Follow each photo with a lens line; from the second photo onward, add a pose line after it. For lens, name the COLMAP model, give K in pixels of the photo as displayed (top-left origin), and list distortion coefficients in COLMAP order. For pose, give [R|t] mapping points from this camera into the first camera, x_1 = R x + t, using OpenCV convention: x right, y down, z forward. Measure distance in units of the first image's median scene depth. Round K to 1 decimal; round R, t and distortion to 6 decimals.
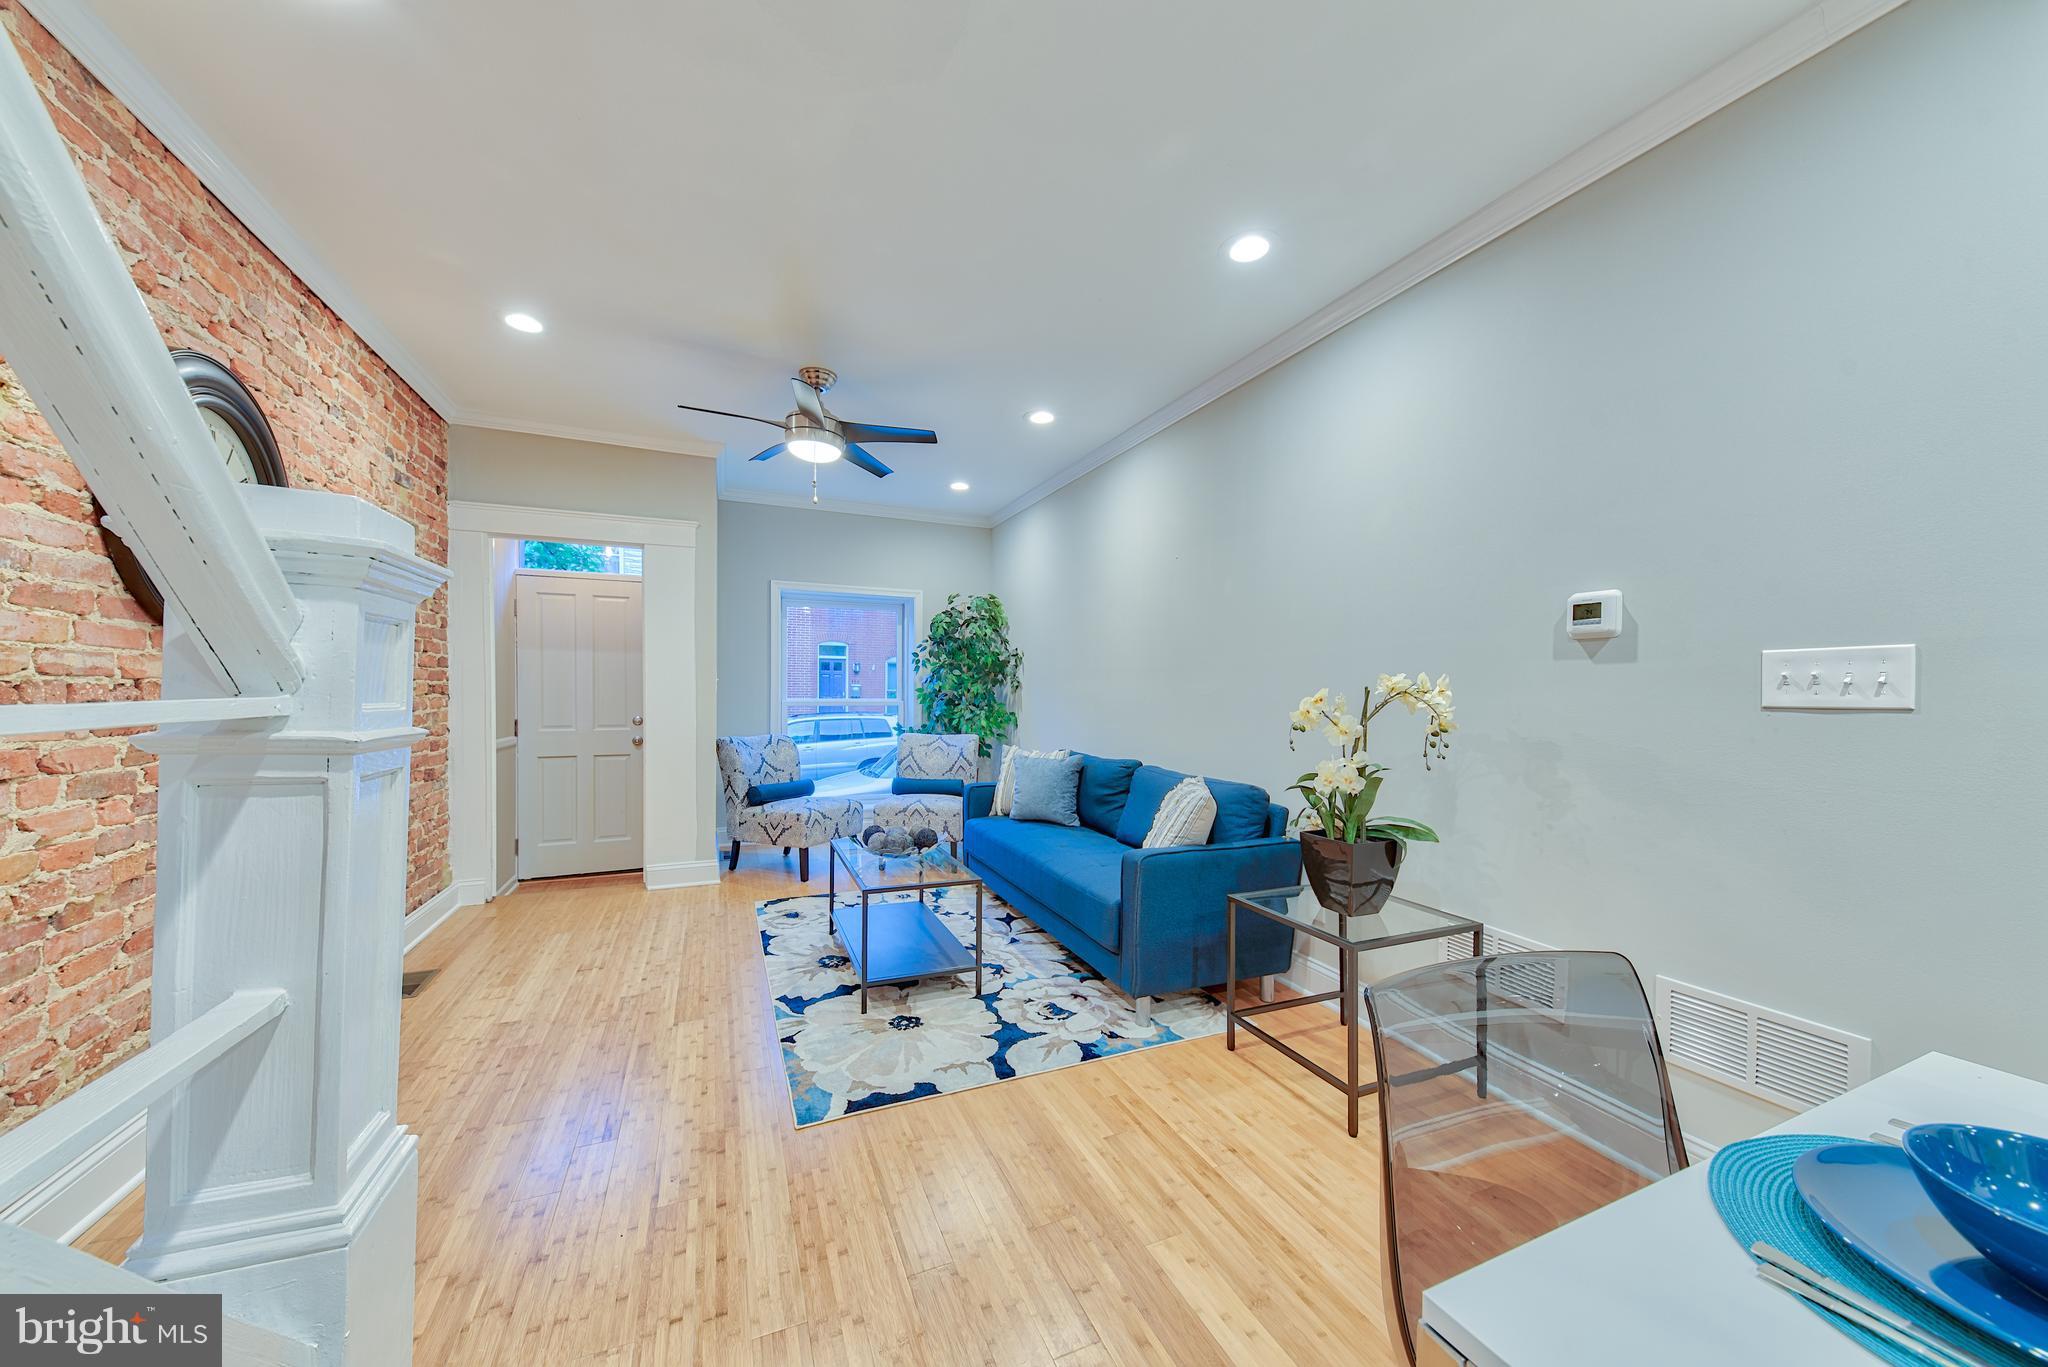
lens RADIAL K [[731.1, 0, 1025.4], [0, 731.1, 710.6], [0, 0, 1]] dist [0.007548, -0.000721]
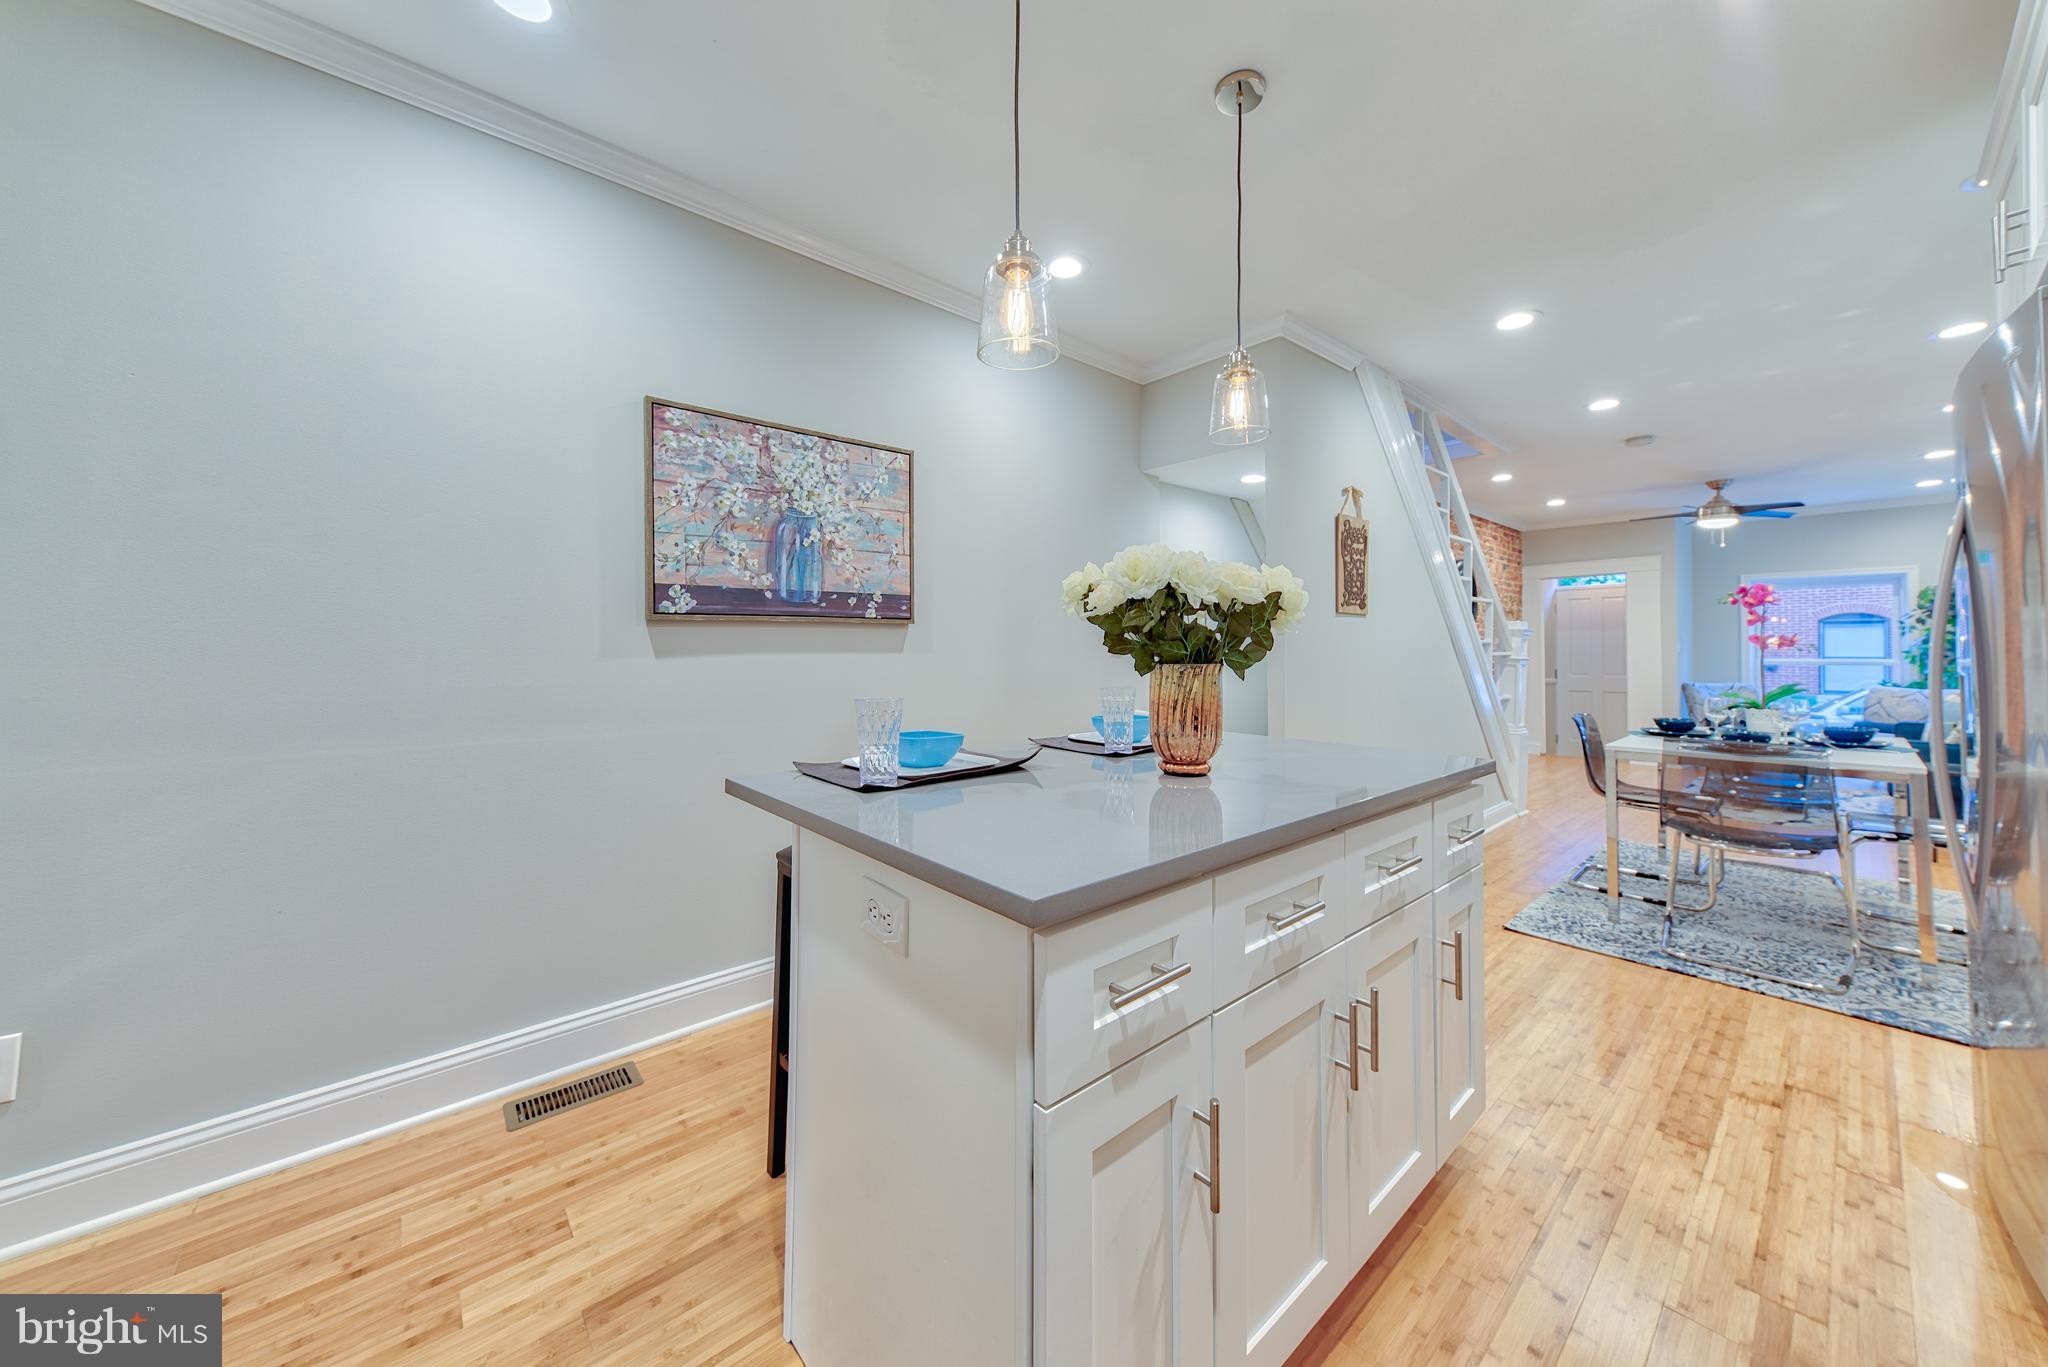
lens RADIAL K [[711.1, 0, 1026.8], [0, 711.1, 645.0], [0, 0, 1]] dist [0.010611, -0.001421]
pose [[0.310622, -0.019598, -0.950331, 0.837584], [-0.023309, 0.999330, -0.028227, 0.044162], [0.950248, 0.030919, 0.309957, -1.147781]]
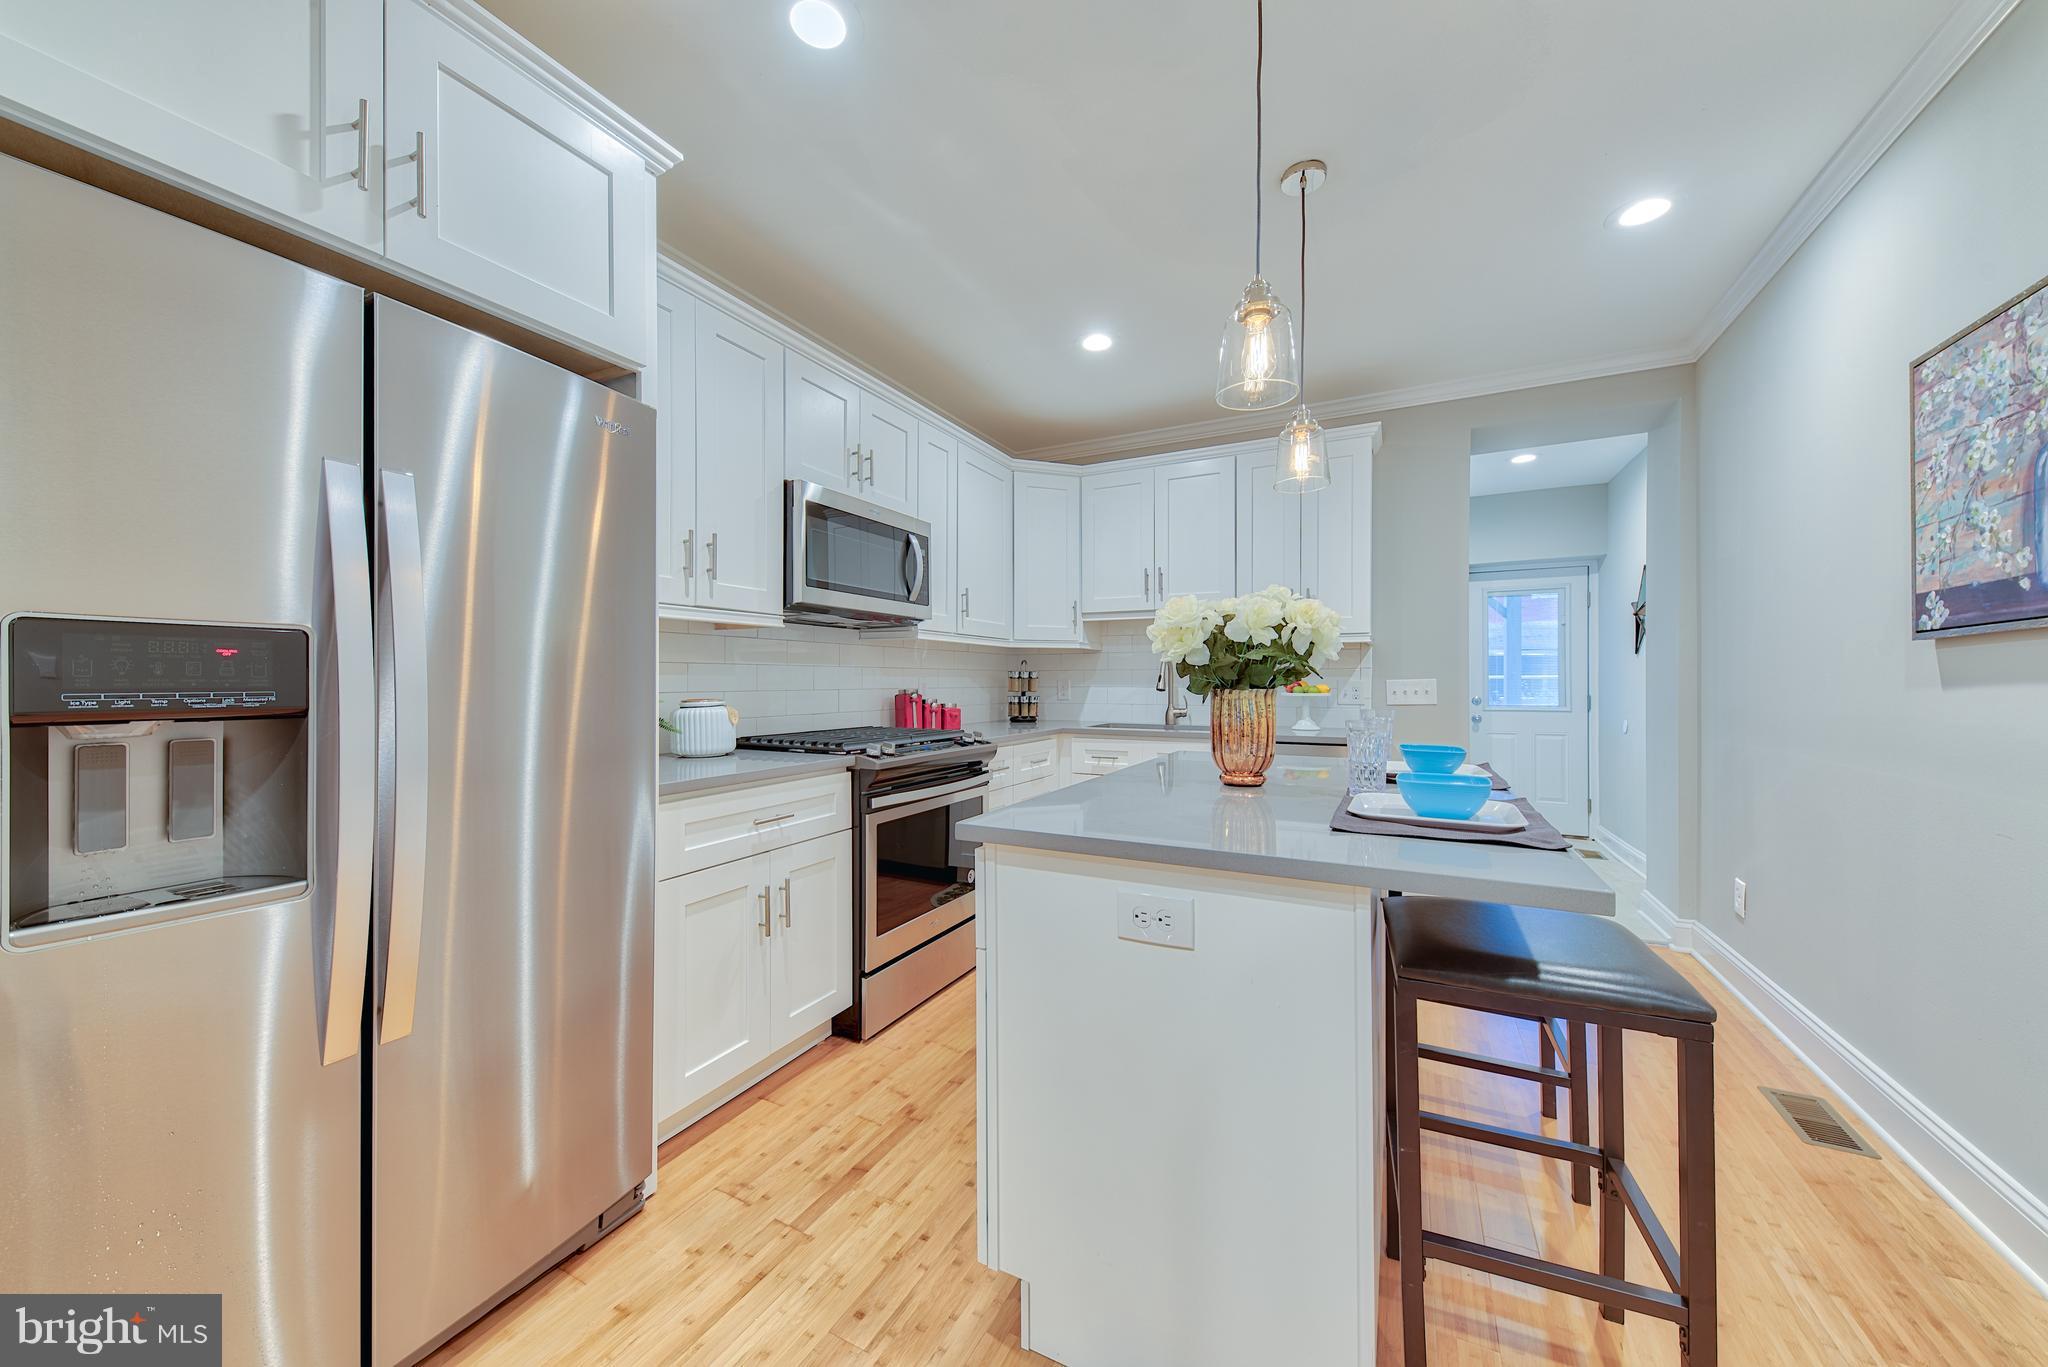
lens RADIAL K [[731.1, 0, 1015.2], [0, 731.1, 679.1], [0, 0, 1]] dist [0.007548, -0.000721]
pose [[-0.632210, -0.011114, 0.774717, 0.195351], [0.013919, 0.999573, 0.025699, 0.019365], [-0.774672, 0.027030, -0.631785, -0.511047]]
